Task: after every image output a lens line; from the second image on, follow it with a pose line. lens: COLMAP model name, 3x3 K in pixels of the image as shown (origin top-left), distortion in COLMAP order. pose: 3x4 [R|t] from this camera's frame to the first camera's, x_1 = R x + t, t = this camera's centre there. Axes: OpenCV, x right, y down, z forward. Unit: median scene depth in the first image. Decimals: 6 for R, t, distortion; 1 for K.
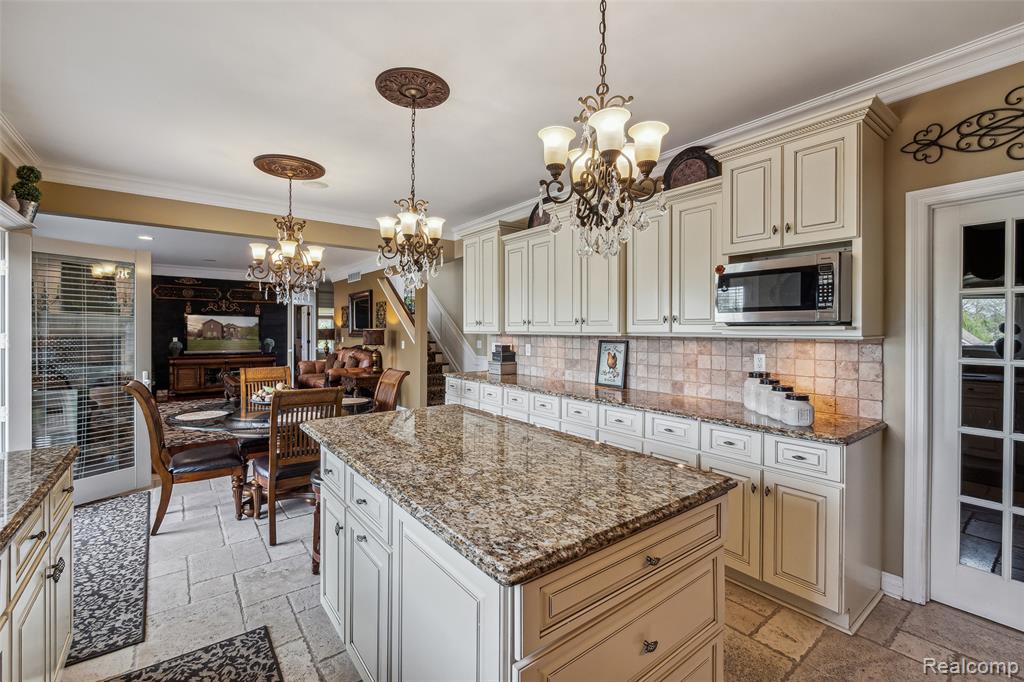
lens RADIAL K [[439.1, 0, 504.9], [0, 439.1, 327.0], [0, 0, 1]] dist [-0.005319, -0.000151]
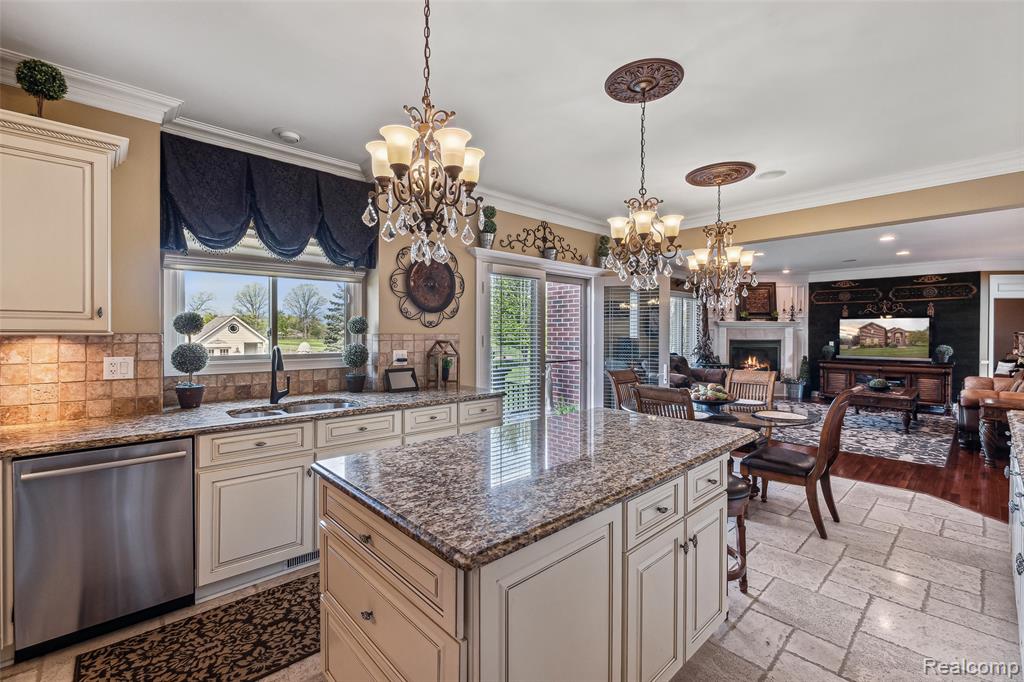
lens RADIAL K [[437.8, 0, 512.0], [0, 437.8, 341.0], [0, 0, 1]] dist [0.000587, 0.000092]
pose [[0.100916, 0.017808, -0.994736, 0.486935], [0.003798, 0.999826, 0.018285, 0.003439], [0.994888, -0.005623, 0.100830, 0.415017]]
